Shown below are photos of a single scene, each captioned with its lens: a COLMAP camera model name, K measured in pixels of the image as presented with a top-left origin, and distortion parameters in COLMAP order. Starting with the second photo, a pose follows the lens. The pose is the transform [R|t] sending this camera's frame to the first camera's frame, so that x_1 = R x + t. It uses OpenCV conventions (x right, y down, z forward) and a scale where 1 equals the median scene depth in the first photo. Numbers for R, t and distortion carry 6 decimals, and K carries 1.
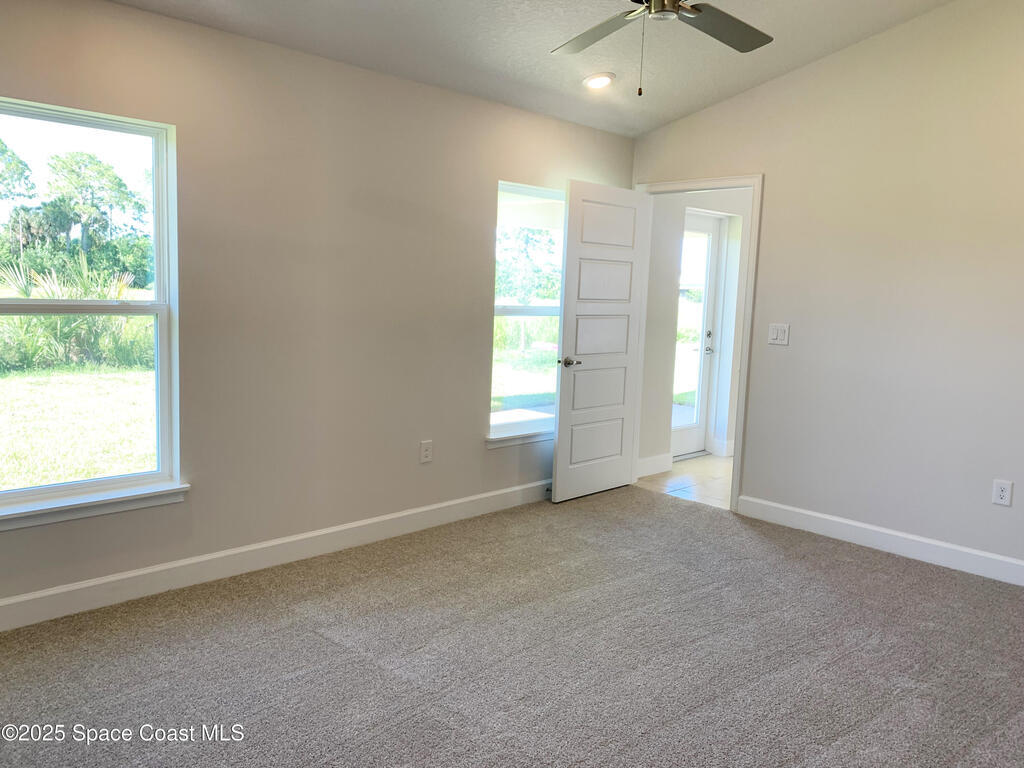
lens RADIAL K [[783.7, 0, 511.5], [0, 783.7, 384.1], [0, 0, 1]] dist [-0.001433, 0.003099]
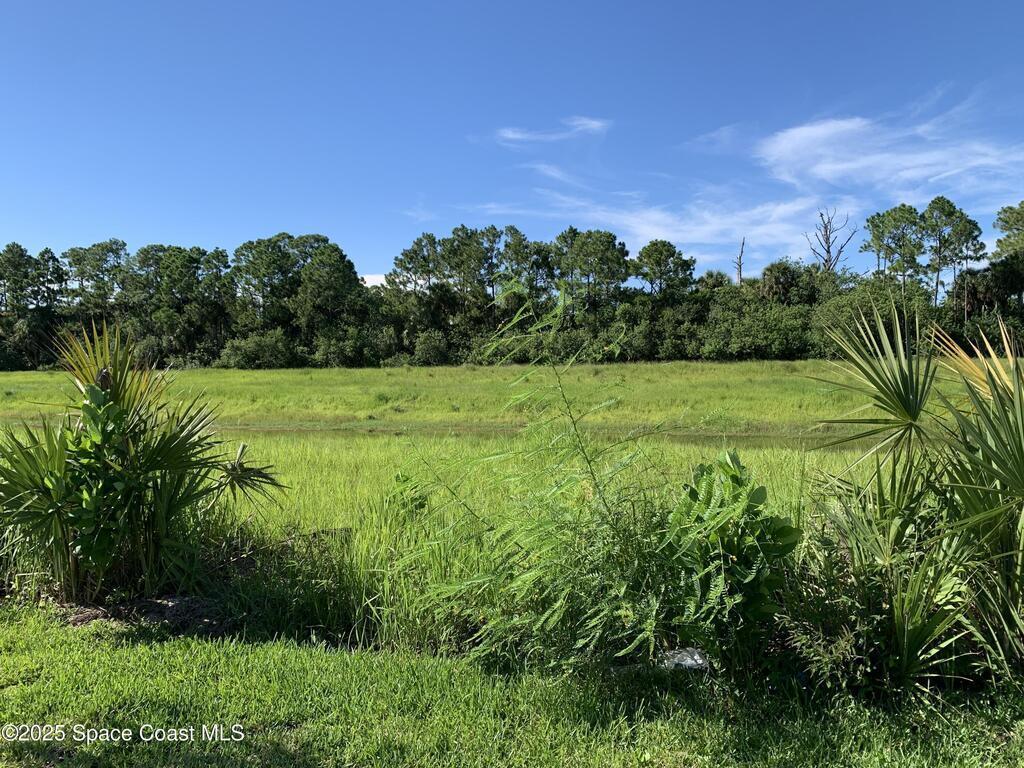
lens RADIAL K [[783.7, 0, 511.8], [0, 783.7, 384.3], [0, 0, 1]] dist [-0.001433, 0.003099]
pose [[0.468353, -0.008505, -0.883501, -0.073948], [-0.069854, 0.996467, -0.046623, -0.016791], [0.880776, 0.083552, 0.466104, 0.125774]]
